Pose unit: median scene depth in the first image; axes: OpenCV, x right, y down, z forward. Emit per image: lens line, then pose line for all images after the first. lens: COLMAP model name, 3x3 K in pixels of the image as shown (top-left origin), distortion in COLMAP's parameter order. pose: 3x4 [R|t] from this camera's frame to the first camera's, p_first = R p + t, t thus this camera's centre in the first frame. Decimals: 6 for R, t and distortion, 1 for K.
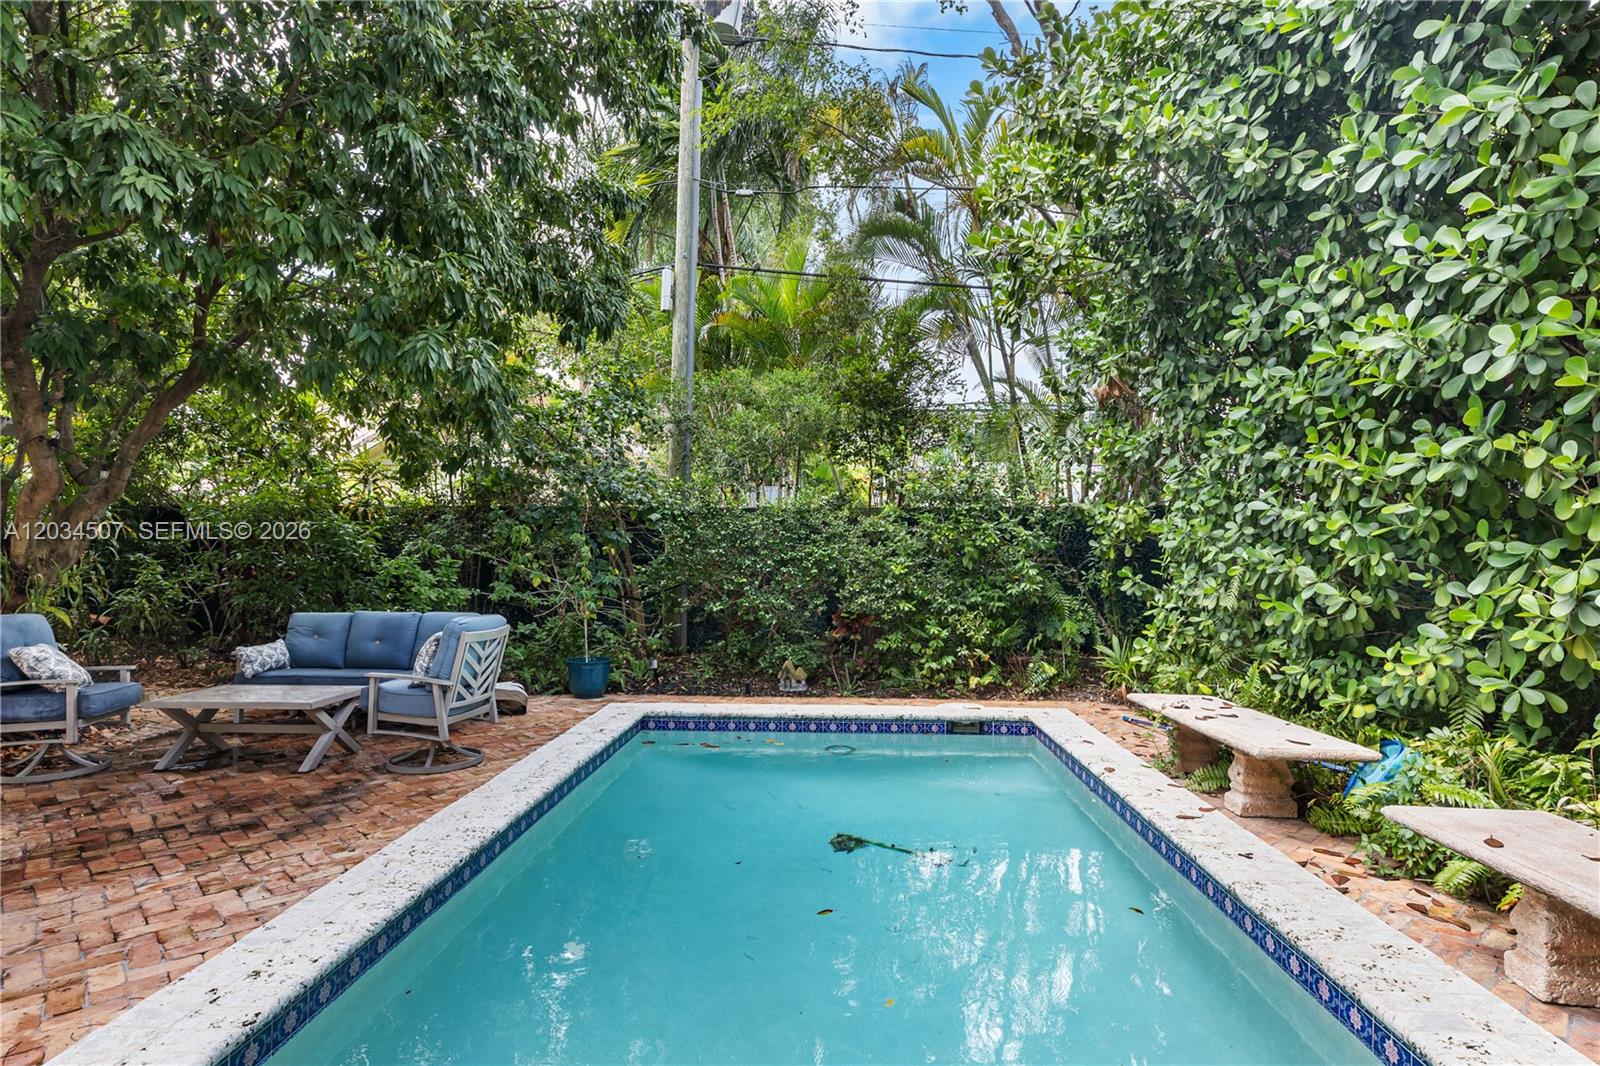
lens RADIAL K [[861.0, 0, 816.5], [0, 861.0, 531.6], [0, 0, 1]] dist [0.010747, -0.001546]
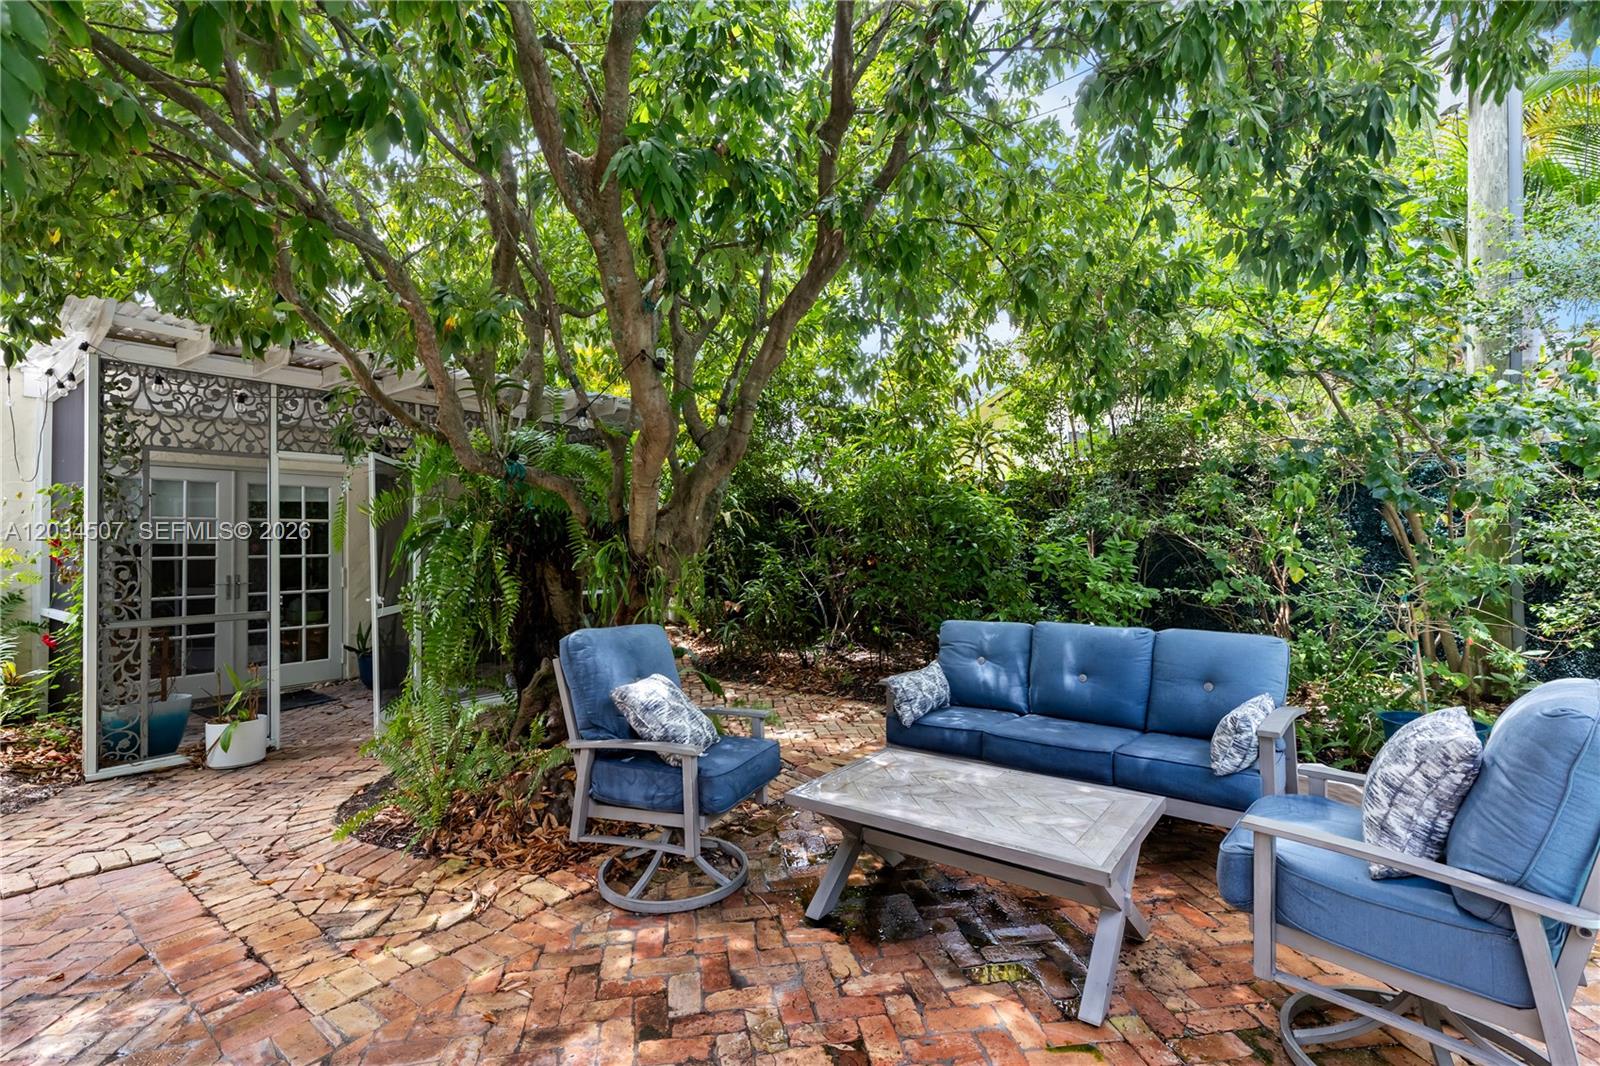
lens RADIAL K [[739.6, 0, 793.6], [0, 739.6, 531.7], [0, 0, 1]] dist [0.002401, 0.000425]
pose [[0.816982, -0.029785, -0.575894, -0.477231], [0.034979, 0.999386, -0.002065, 0.026923], [0.575602, -0.018457, 0.817522, 0.594931]]
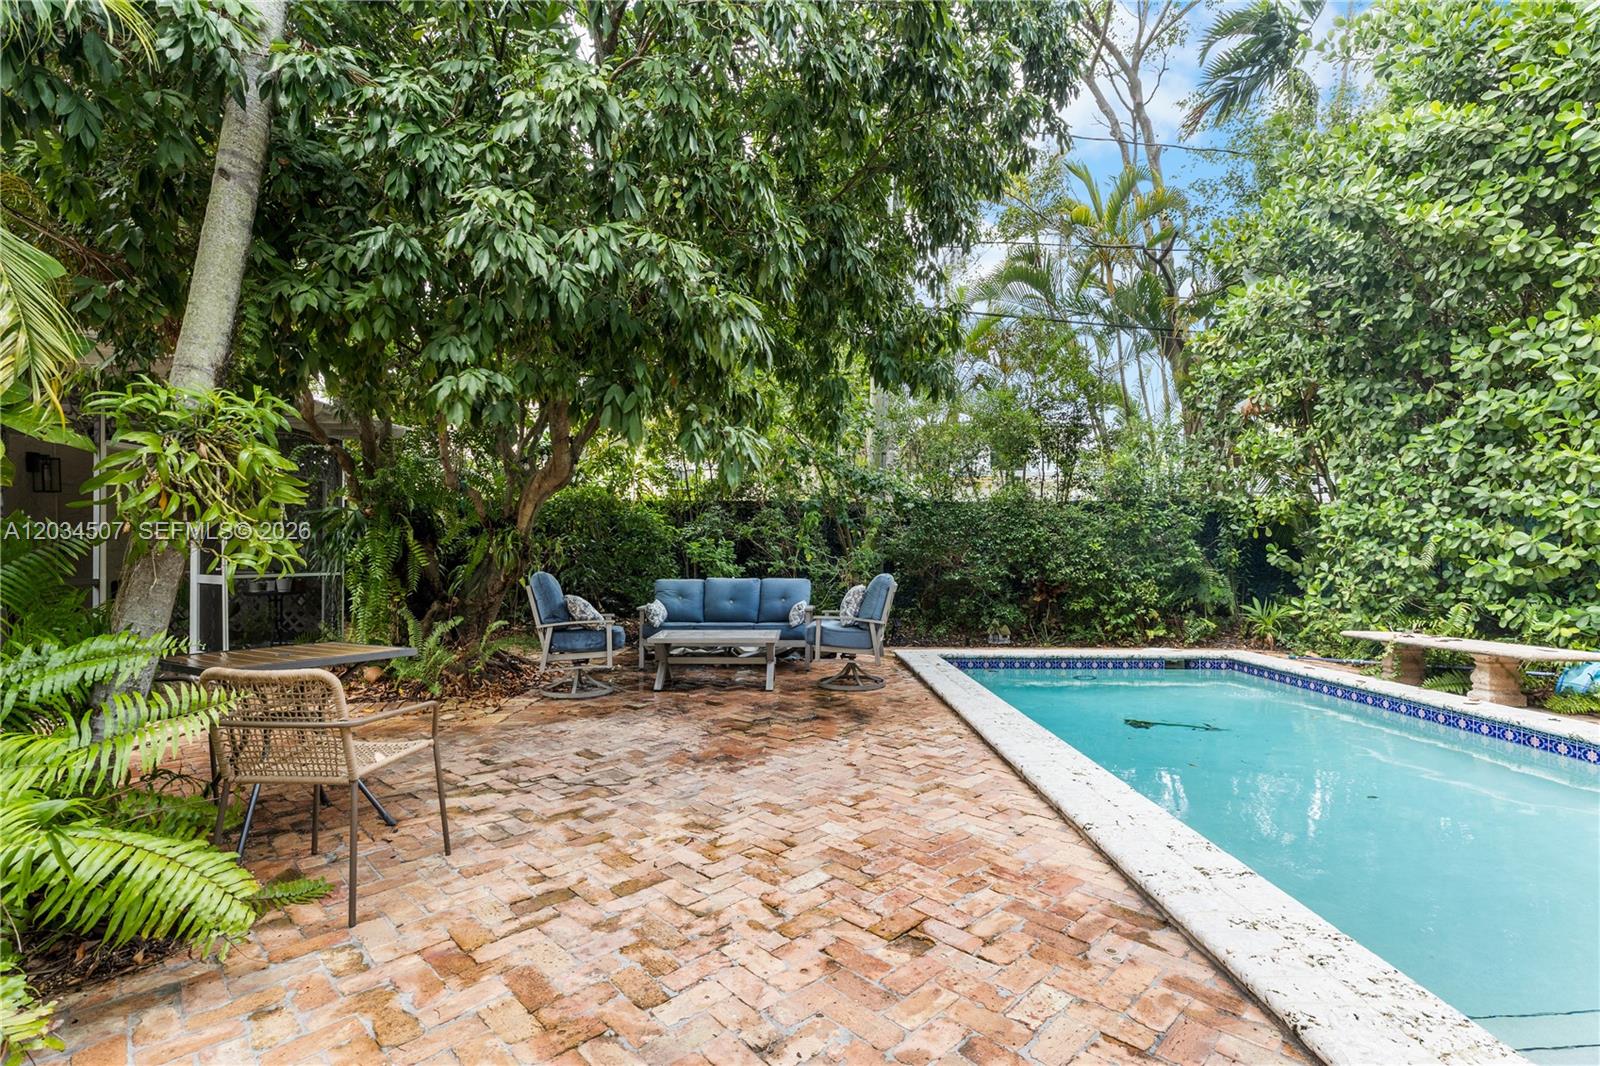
lens RADIAL K [[757.2, 0, 809.2], [0, 757.2, 552.0], [0, 0, 1]] dist [-0.002030, -0.000104]
pose [[0.999002, -0.003142, 0.044560, -0.563759], [0.002113, 0.999730, 0.023132, 0.036634], [-0.044620, -0.023014, 0.998739, -0.157904]]
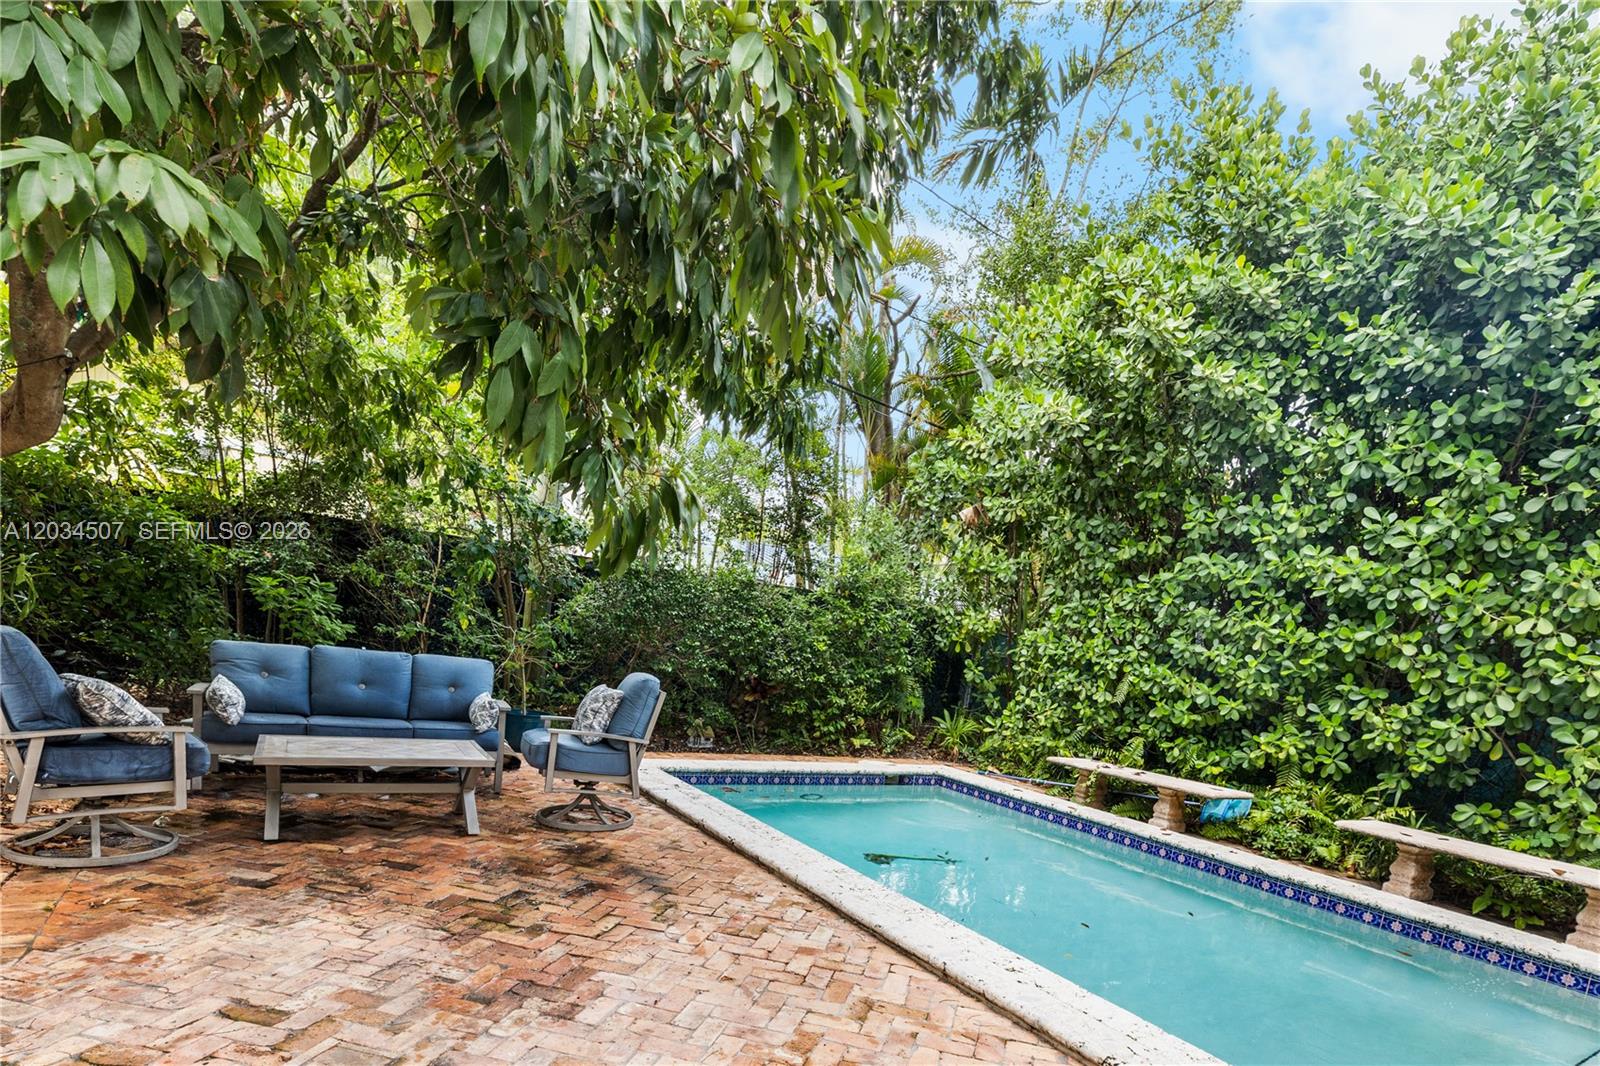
lens RADIAL K [[825.6, 0, 863.4], [0, 825.6, 770.1], [0, 0, 1]] dist [0.002148, 0.000660]
pose [[0.807999, -0.001588, 0.589182, -0.748764], [-0.126843, 0.976079, 0.176582, 0.005388], [-0.575369, -0.217411, 0.788469, 0.088225]]
